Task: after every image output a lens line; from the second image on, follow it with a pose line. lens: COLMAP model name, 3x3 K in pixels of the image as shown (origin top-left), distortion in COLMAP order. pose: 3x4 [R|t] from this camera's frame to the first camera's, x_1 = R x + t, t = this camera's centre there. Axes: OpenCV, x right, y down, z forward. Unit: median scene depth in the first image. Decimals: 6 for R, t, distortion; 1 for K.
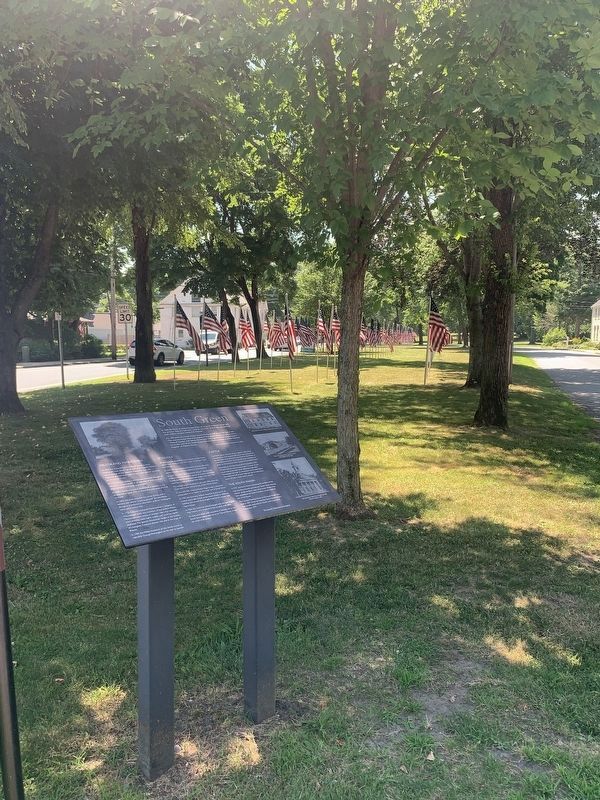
lens RADIAL K [[617.1, 0, 300.0], [0, 617.1, 400.0], [0, 0, 1]] dist [0.005471, -0.009979]
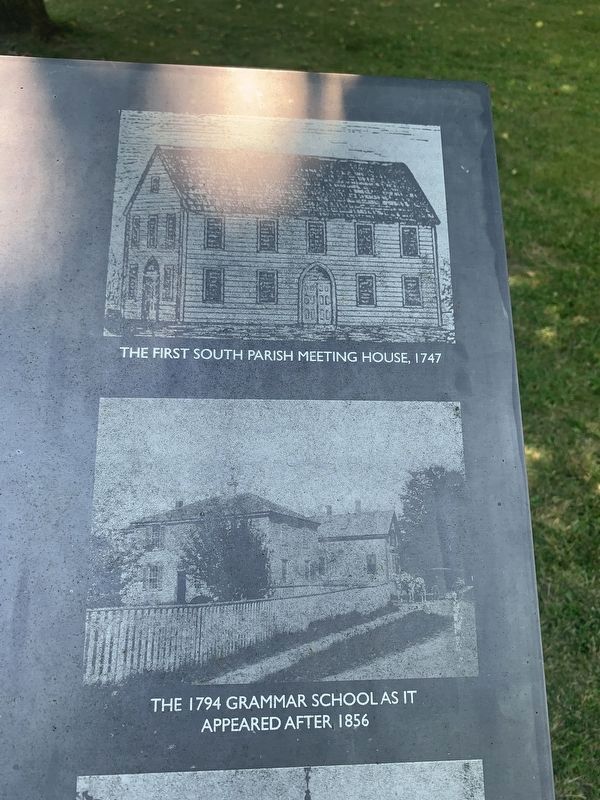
lens RADIAL K [[617.1, 0, 300.0], [0, 617.1, 400.0], [0, 0, 1]] dist [0.005471, -0.009979]
pose [[0.808543, 0.425819, -0.406123, -0.001454], [-0.114982, 0.791198, 0.600653, -0.014524], [0.577094, -0.438957, 0.688680, 0.914248]]
